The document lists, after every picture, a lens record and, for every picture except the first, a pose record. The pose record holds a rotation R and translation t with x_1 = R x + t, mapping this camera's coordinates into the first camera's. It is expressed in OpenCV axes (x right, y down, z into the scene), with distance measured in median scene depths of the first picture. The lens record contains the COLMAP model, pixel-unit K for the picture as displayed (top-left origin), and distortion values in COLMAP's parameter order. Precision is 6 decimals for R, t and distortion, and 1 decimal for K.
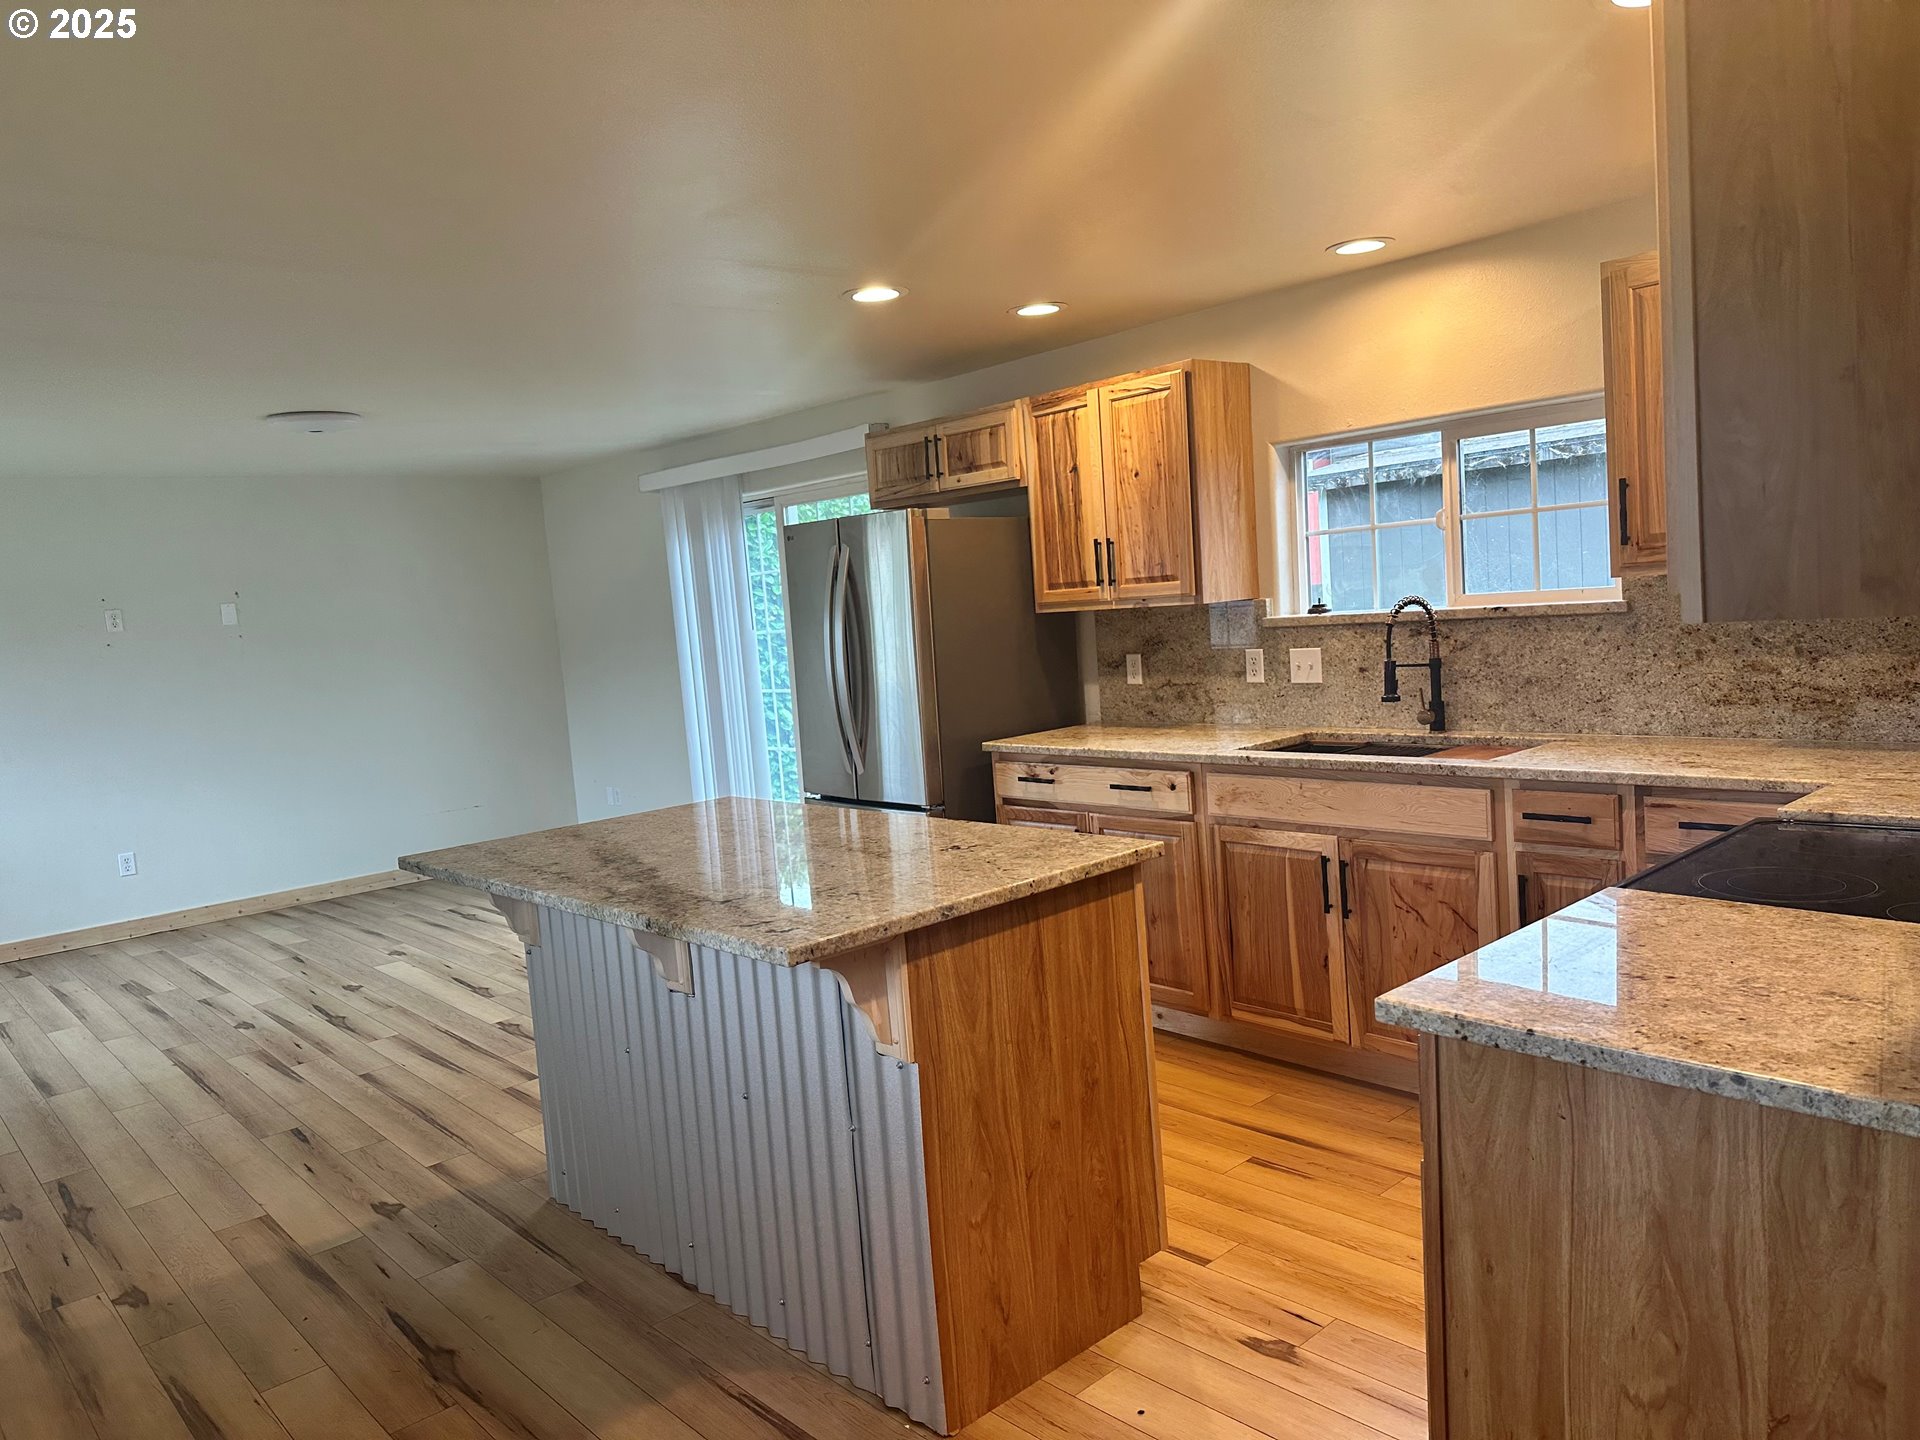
lens RADIAL K [[1342.0, 0, 968.7], [0, 1342.0, 724.4], [0, 0, 1]] dist [0.057125, -0.070468]
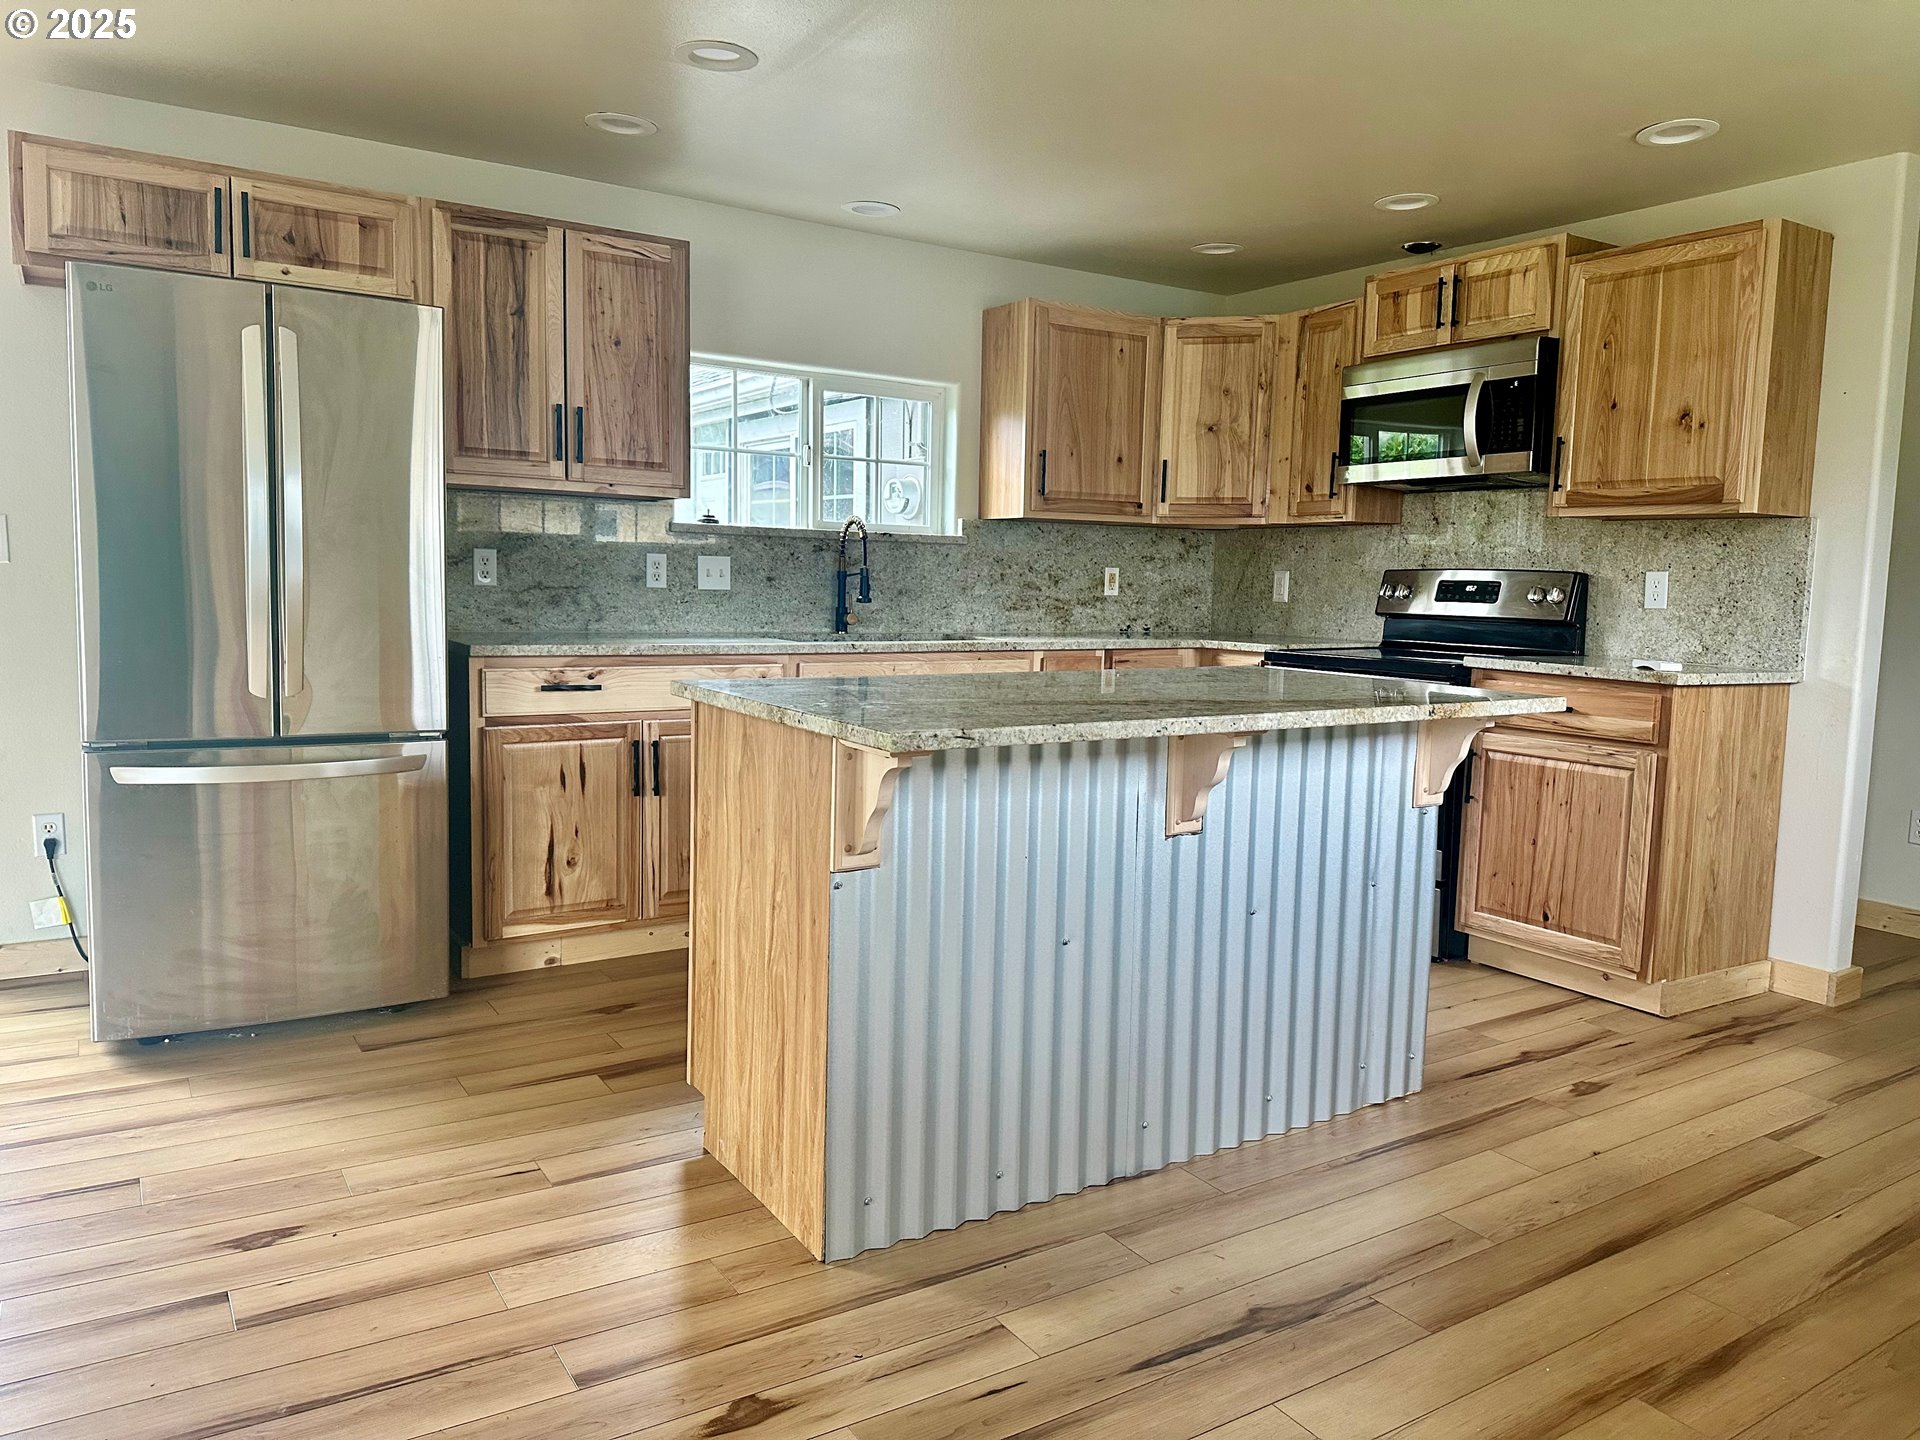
lens RADIAL K [[1342.0, 0, 975.9], [0, 1342.0, 719.9], [0, 0, 1]] dist [0.057125, -0.070468]
pose [[0.160805, -0.027058, 0.986615, -0.810673], [0.057308, 0.998194, 0.018035, 0.068348], [-0.985321, 0.053641, 0.162065, 0.702226]]
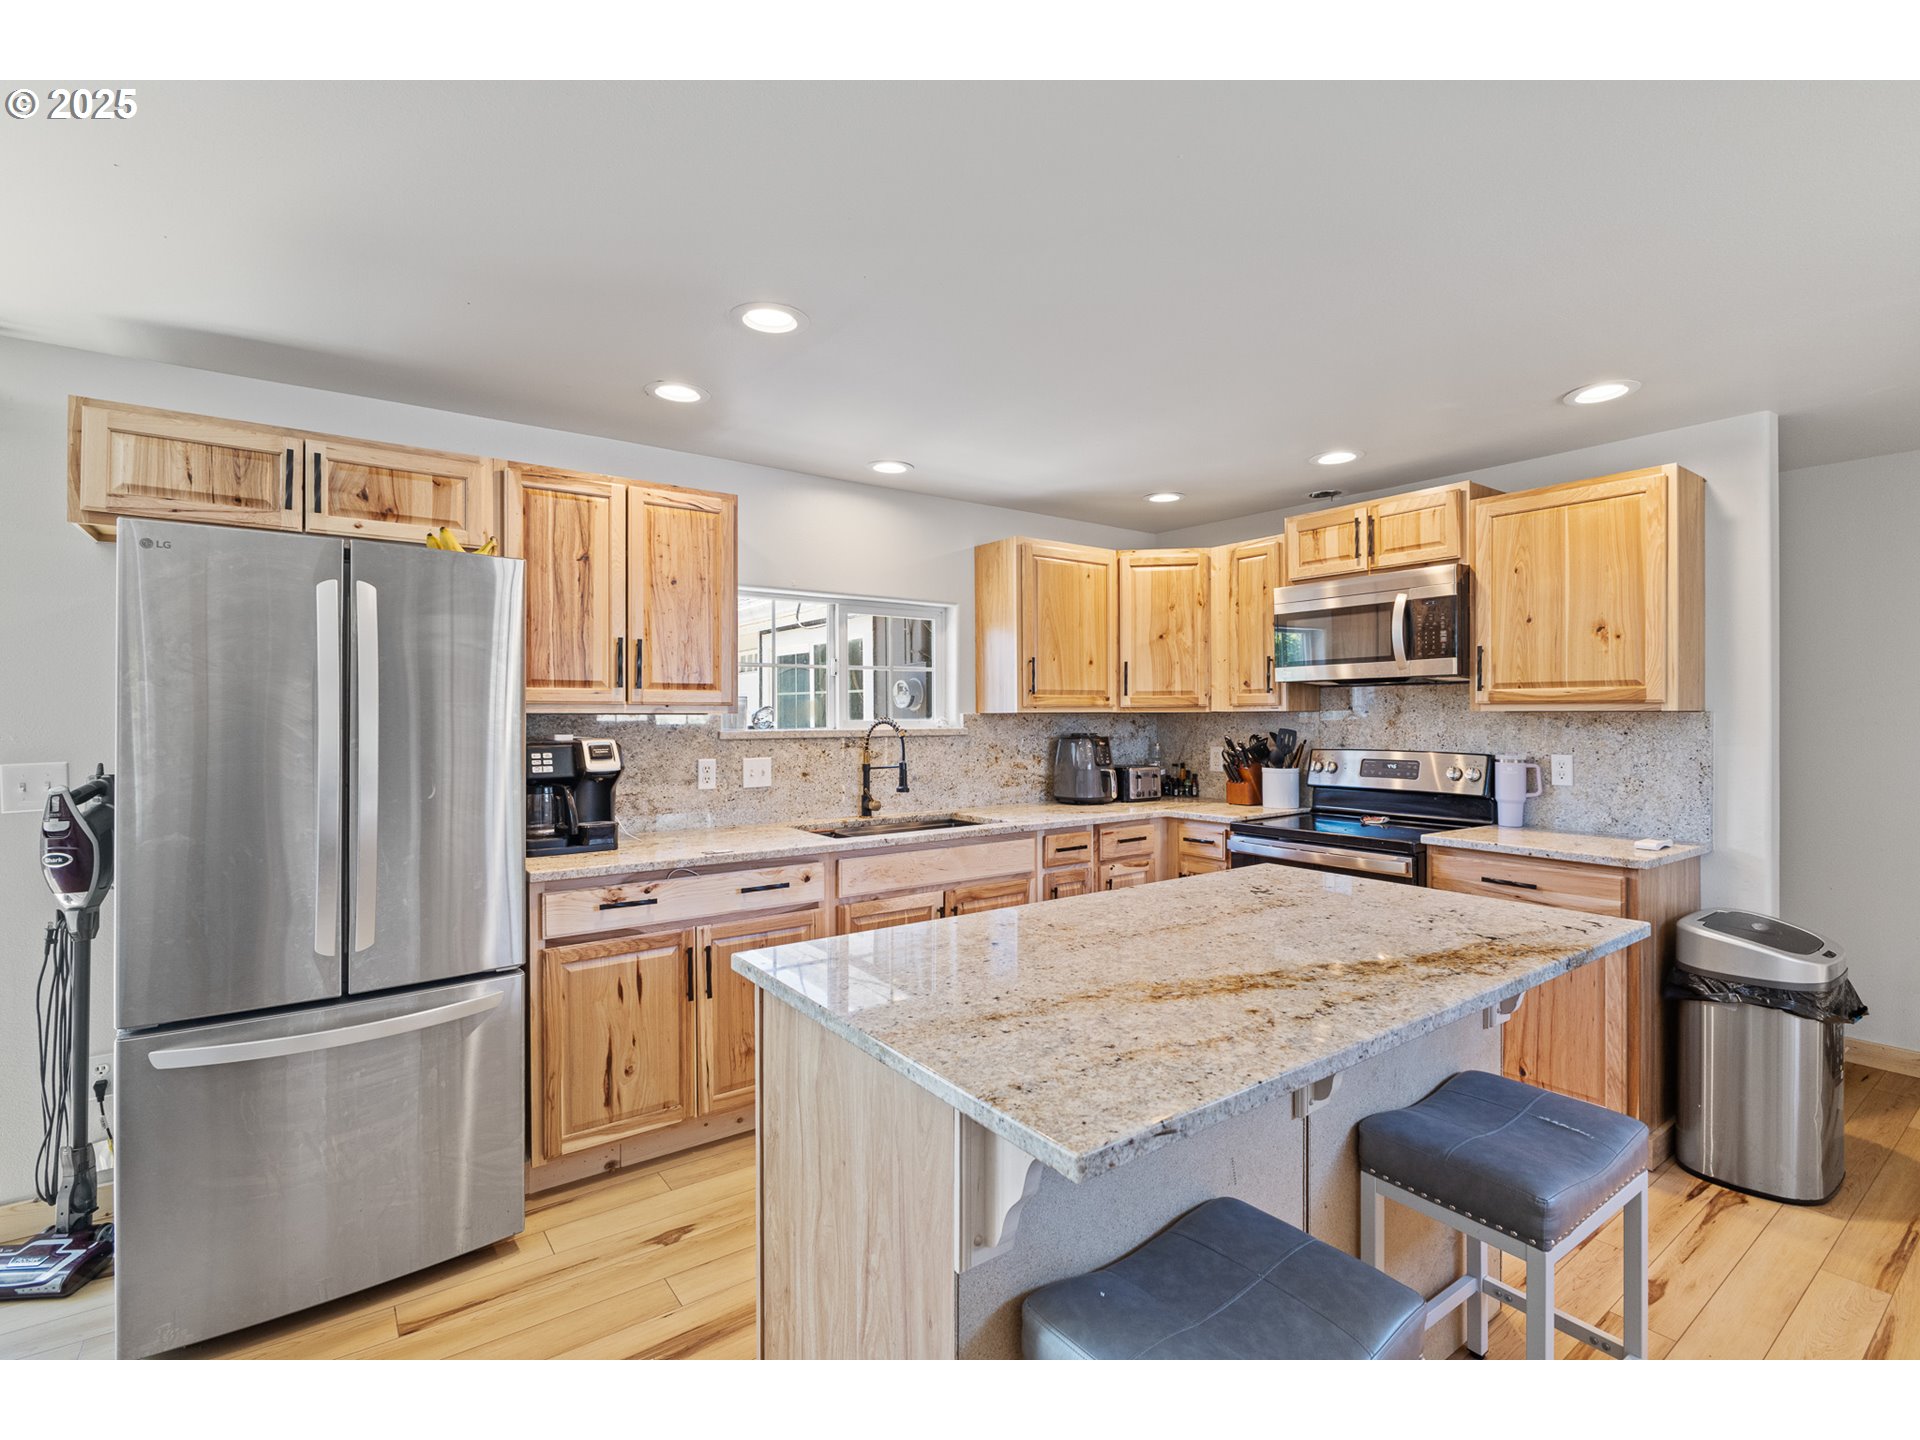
lens RADIAL K [[894.6, 0, 970.7], [0, 894.6, 721.6], [0, 0, 1]] dist [-0.009996, 0.001193]
pose [[0.101602, 0.066927, 0.992571, -0.565730], [0.089371, 0.993086, -0.076110, -0.012272], [-0.990803, 0.096440, 0.094918, 0.805867]]
